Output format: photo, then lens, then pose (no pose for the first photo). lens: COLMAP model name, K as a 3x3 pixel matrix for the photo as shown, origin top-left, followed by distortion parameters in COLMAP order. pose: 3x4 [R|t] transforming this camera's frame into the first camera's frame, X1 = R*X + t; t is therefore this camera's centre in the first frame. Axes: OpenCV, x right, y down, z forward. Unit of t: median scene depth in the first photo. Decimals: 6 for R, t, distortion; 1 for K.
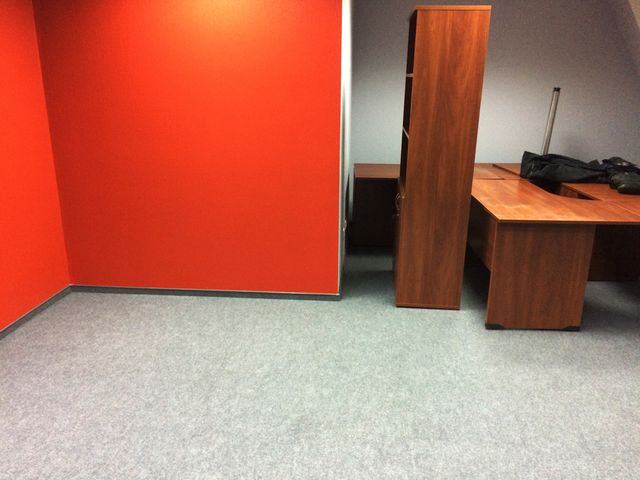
lens RADIAL K [[542.9, 0, 319.0], [0, 542.9, 240.9], [0, 0, 1]] dist [0.073012, -0.090029]
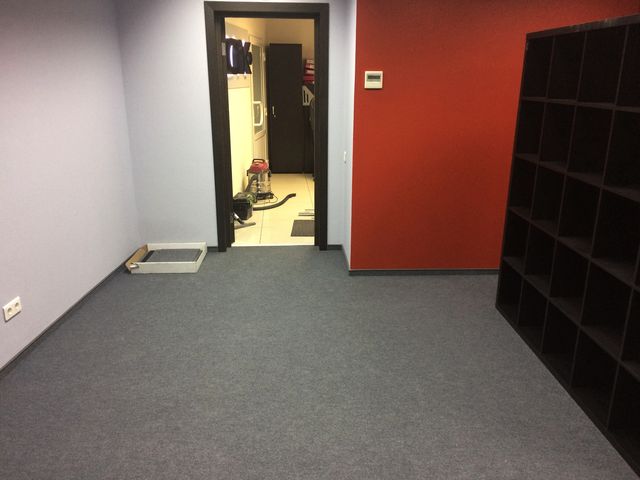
lens RADIAL K [[542.9, 0, 321.9], [0, 542.9, 239.5], [0, 0, 1]] dist [0.073012, -0.090029]
pose [[0.155791, 0.277462, -0.948021, 0.659308], [-0.281917, 0.932311, 0.226536, -0.087127], [0.946706, 0.231971, 0.223467, 0.323240]]
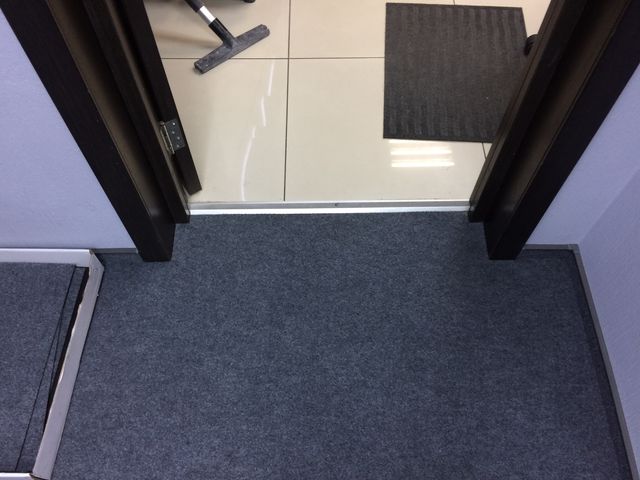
lens RADIAL K [[542.9, 0, 321.3], [0, 542.9, 239.5], [0, 0, 1]] dist [0.073012, -0.090029]
pose [[0.092463, 0.853092, -0.513503, -0.713591], [-0.282015, 0.517032, 0.808174, -0.033940], [0.954944, 0.070089, 0.288391, 0.414239]]
